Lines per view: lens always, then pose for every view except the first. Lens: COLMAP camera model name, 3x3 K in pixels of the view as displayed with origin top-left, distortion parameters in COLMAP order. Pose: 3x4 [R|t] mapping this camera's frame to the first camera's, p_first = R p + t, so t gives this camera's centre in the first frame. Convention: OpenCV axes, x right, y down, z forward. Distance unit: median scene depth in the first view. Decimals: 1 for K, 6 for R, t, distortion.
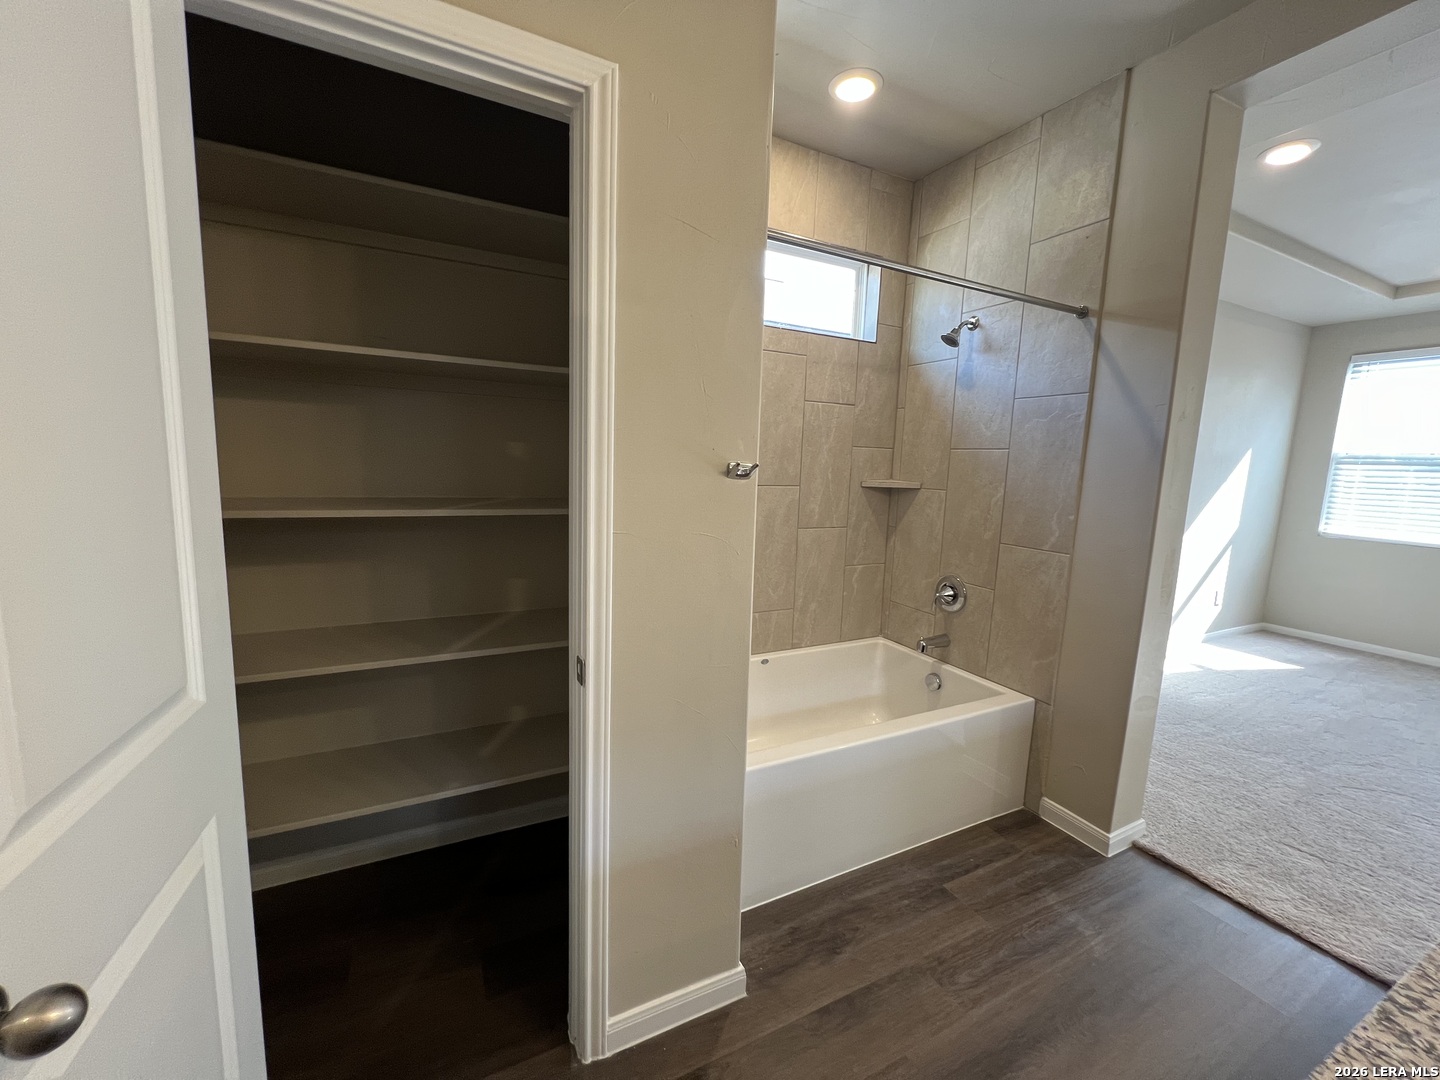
lens RADIAL K [[574.2, 0, 715.1], [0, 574.2, 537.1], [0, 0, 1]] dist [-0.001979, 0.000331]
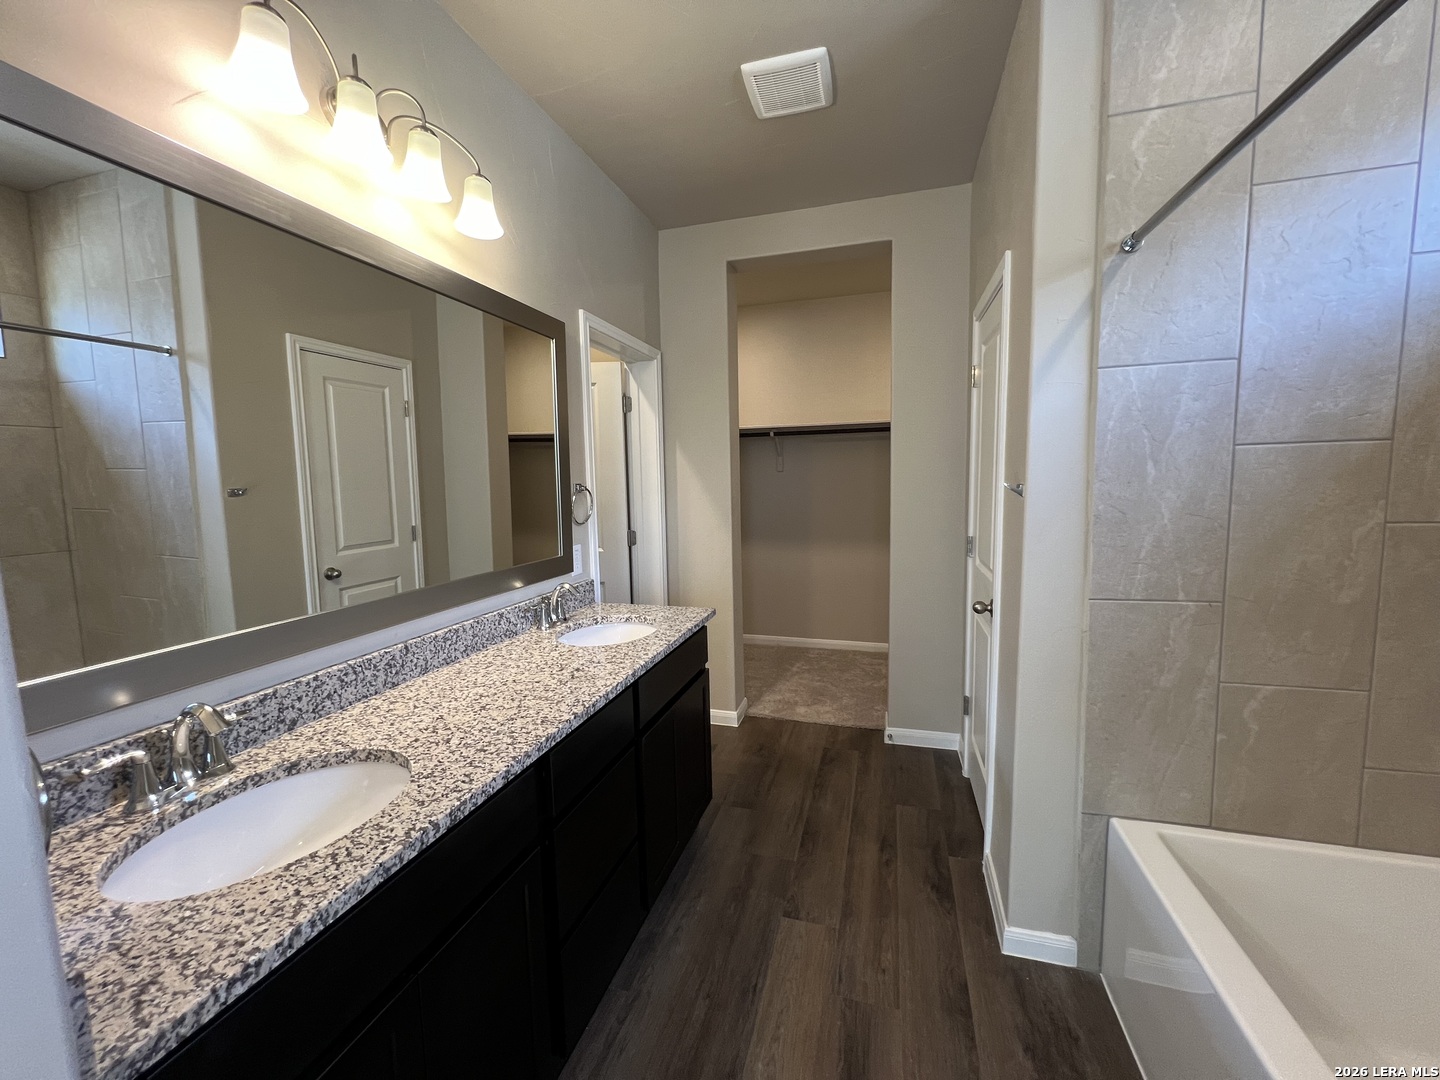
lens RADIAL K [[574.2, 0, 715.1], [0, 574.2, 537.1], [0, 0, 1]] dist [-0.001979, 0.000331]
pose [[-0.686325, 0.058306, -0.724954, 0.743908], [-0.097627, 0.980375, 0.171273, -0.087042], [0.720713, 0.188324, -0.667163, 0.730089]]
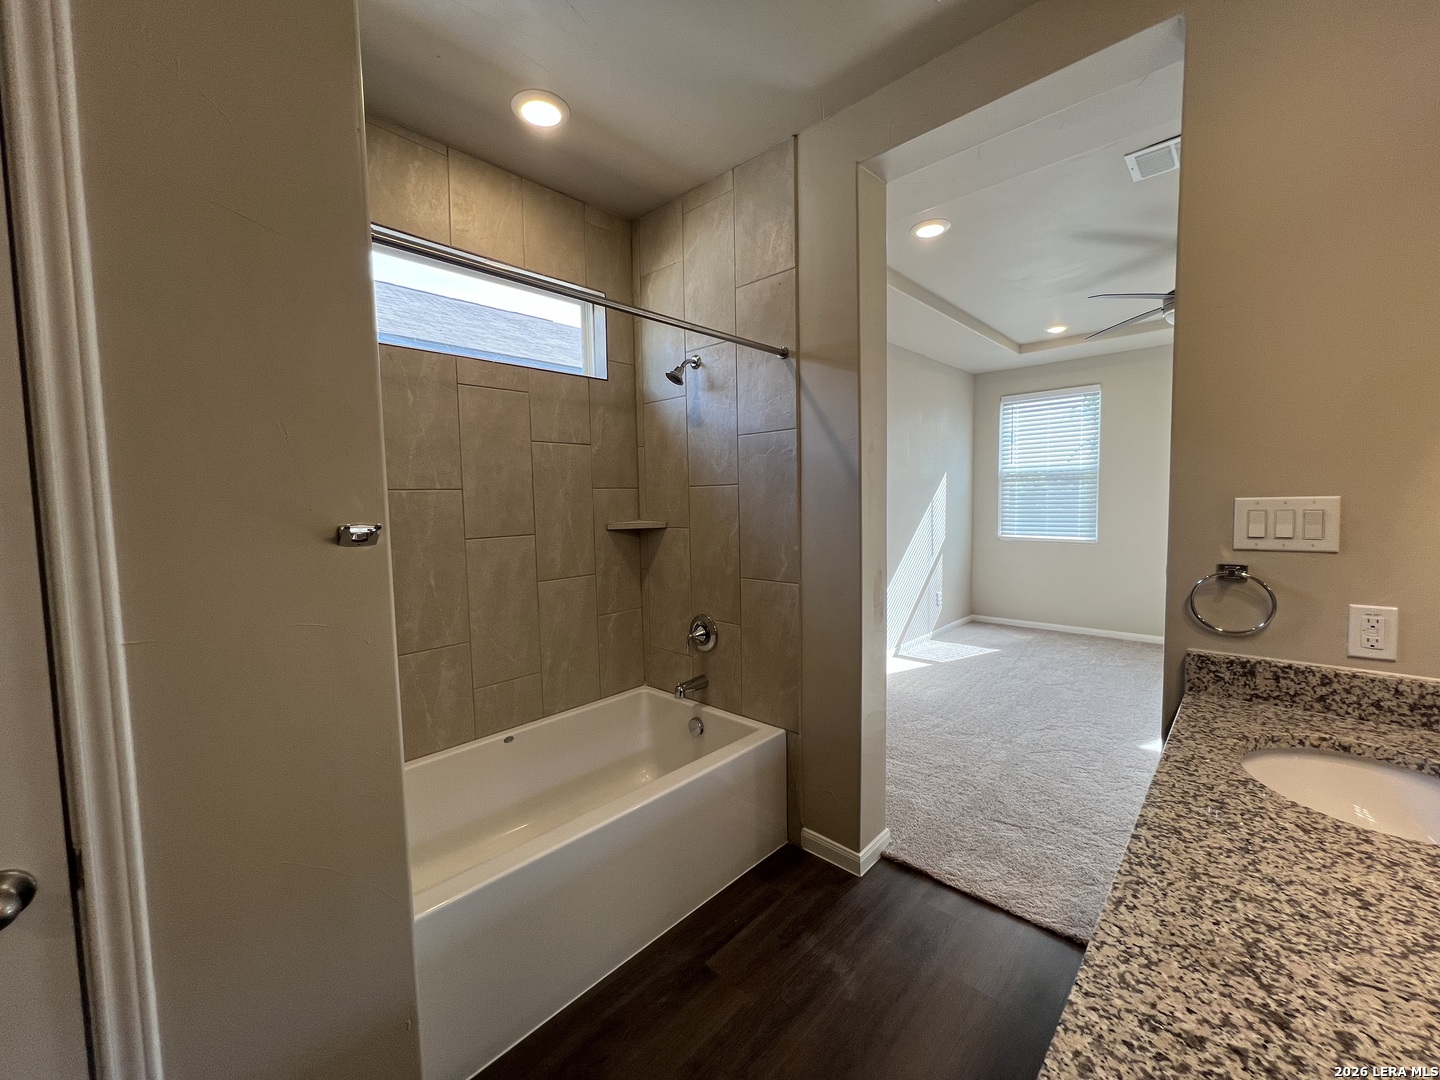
lens RADIAL K [[574.2, 0, 715.1], [0, 574.2, 537.1], [0, 0, 1]] dist [-0.001979, 0.000331]
pose [[0.939254, -0.075779, 0.334753, 0.124498], [0.097220, 0.994117, -0.047739, -0.016113], [-0.329166, 0.077384, 0.941096, 0.066219]]
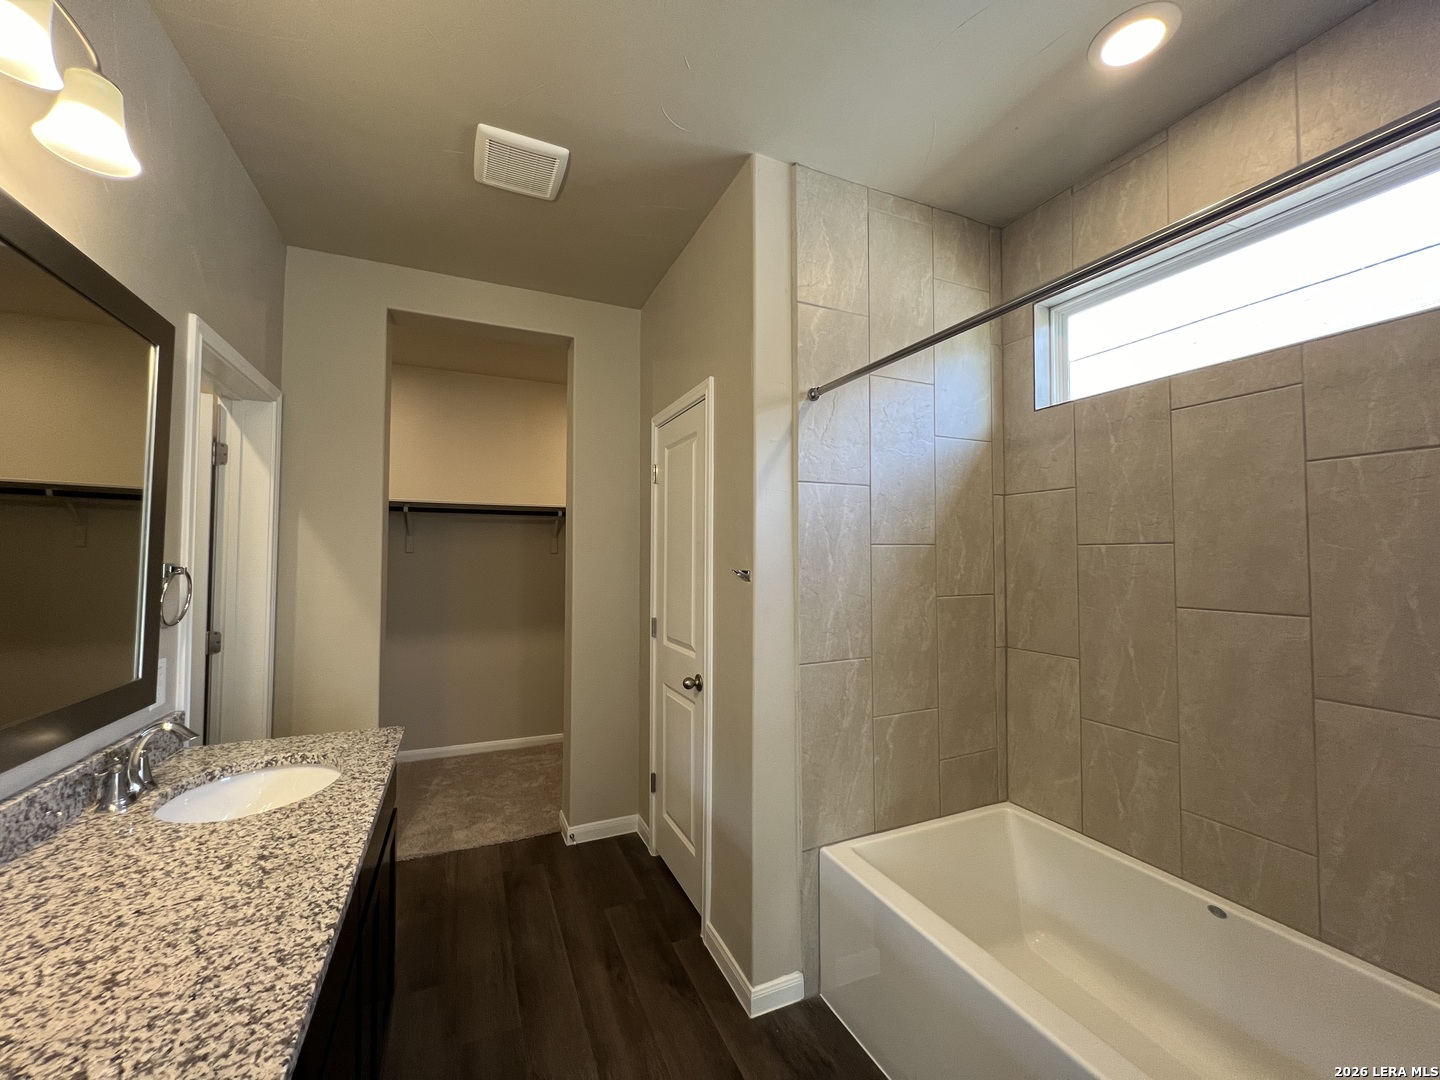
lens RADIAL K [[574.2, 0, 715.1], [0, 574.2, 537.1], [0, 0, 1]] dist [-0.001979, 0.000331]
pose [[-0.049751, -0.066449, -0.996549, 0.796855], [-0.137079, 0.988796, -0.059089, -0.061243], [0.989310, 0.133666, -0.058303, 0.529943]]
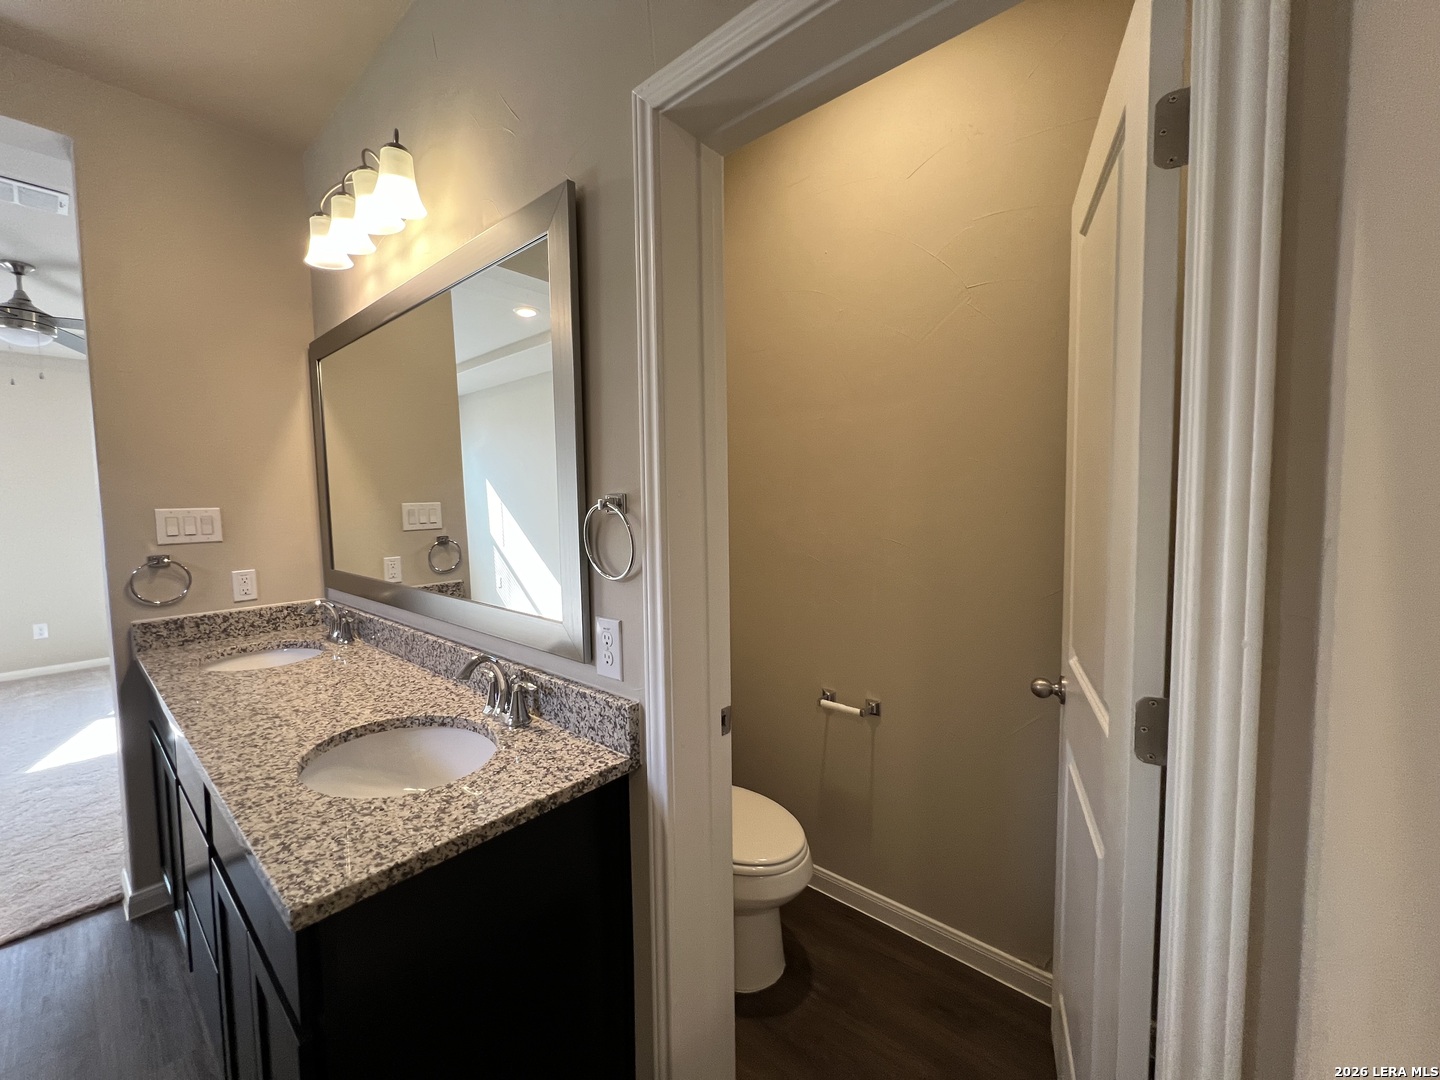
lens RADIAL K [[574.2, 0, 715.1], [0, 574.2, 537.1], [0, 0, 1]] dist [-0.001979, 0.000331]
pose [[-0.388899, -0.085920, 0.917265, -0.254179], [0.125525, 0.981415, 0.145149, -0.011232], [-0.912689, 0.171588, -0.370886, 0.010592]]
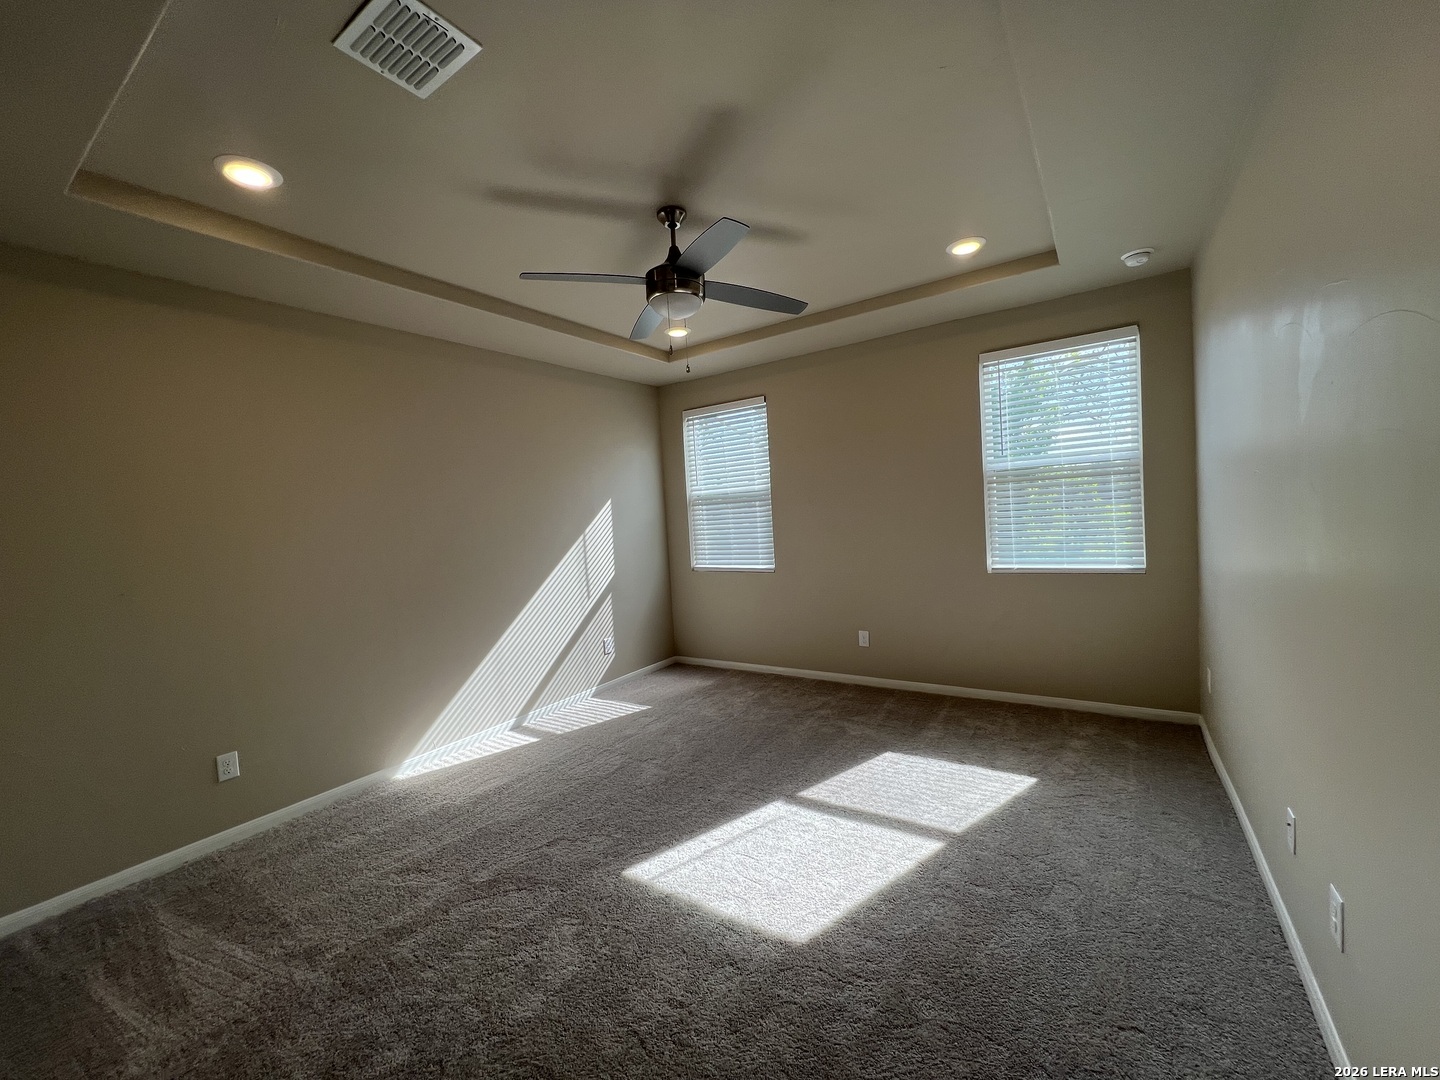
lens RADIAL K [[574.2, 0, 715.1], [0, 574.2, 537.1], [0, 0, 1]] dist [-0.001979, 0.000331]
pose [[0.868213, -0.107158, 0.484483, 1.118407], [0.154406, 0.986271, -0.058557, 0.009608], [-0.471557, 0.125647, 0.872838, 0.011520]]
